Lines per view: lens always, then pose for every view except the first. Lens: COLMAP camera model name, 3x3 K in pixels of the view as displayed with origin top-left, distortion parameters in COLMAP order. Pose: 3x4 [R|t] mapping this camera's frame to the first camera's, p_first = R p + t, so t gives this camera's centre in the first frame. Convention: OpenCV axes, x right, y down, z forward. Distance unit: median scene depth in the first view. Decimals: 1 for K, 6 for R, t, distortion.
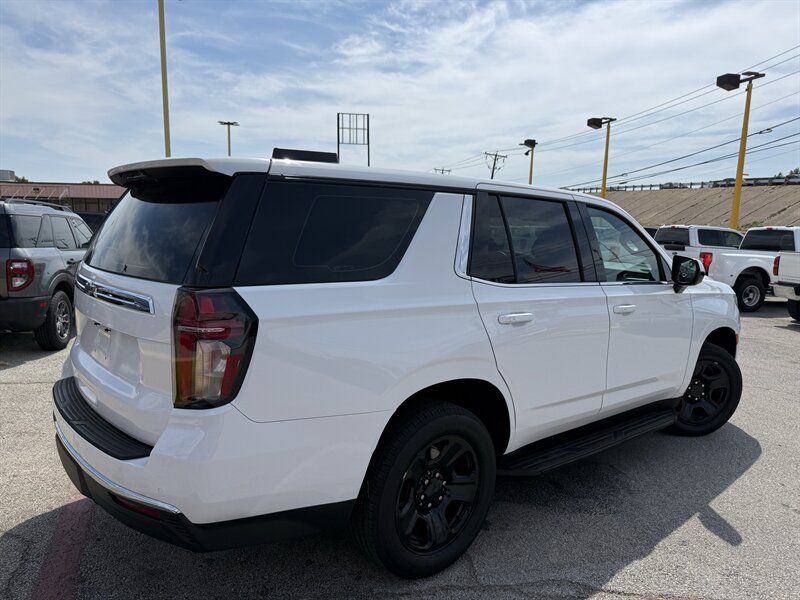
lens RADIAL K [[564.2, 0, 402.8], [0, 564.2, 305.0], [0, 0, 1]] dist [0.032670, -0.046249]
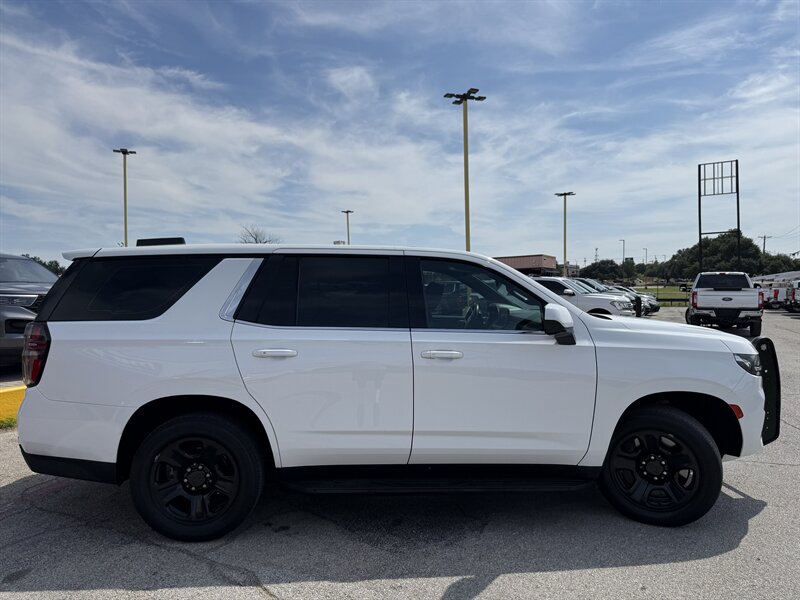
lens RADIAL K [[564.2, 0, 397.5], [0, 564.2, 303.7], [0, 0, 1]] dist [0.032670, -0.046249]
pose [[0.795441, -0.024453, -0.605538, 0.970724], [-0.047134, 0.993663, -0.102042, 0.024449], [0.604195, 0.109709, 0.789248, 0.139894]]
